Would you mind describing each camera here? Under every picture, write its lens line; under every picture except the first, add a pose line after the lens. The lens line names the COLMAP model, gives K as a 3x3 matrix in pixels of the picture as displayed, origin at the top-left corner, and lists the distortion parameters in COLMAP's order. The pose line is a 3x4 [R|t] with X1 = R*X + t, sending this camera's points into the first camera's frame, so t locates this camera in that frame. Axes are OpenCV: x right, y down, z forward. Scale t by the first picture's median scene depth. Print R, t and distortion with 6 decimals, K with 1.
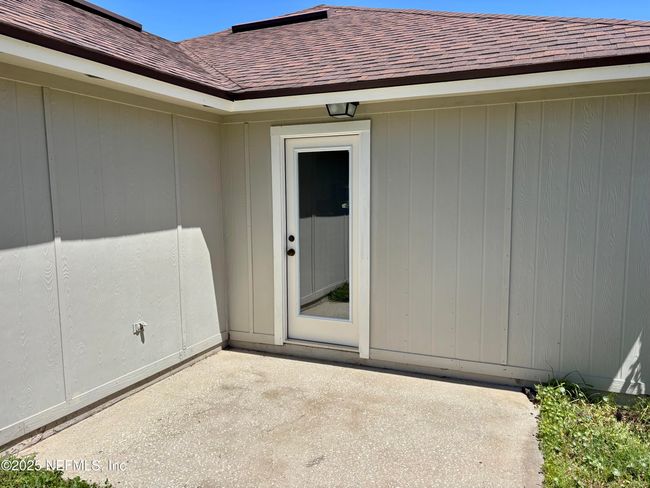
lens RADIAL K [[490.1, 0, 324.5], [0, 490.1, 244.3], [0, 0, 1]] dist [0.036588, 0.003524]
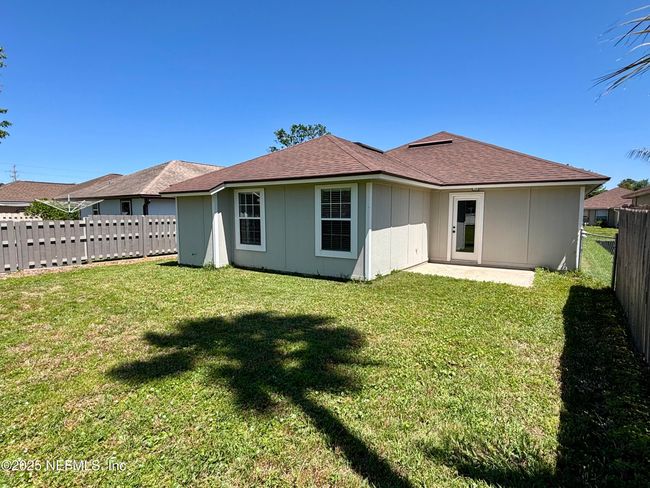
lens RADIAL K [[344.7, 0, 325.5], [0, 344.7, 245.2], [0, 0, 1]] dist [-0.002118, -0.002555]
pose [[0.983072, 0.018530, -0.182281, -0.494893], [-0.018358, 0.999828, 0.002631, 0.116637], [0.182298, 0.000760, 0.983243, -1.394603]]
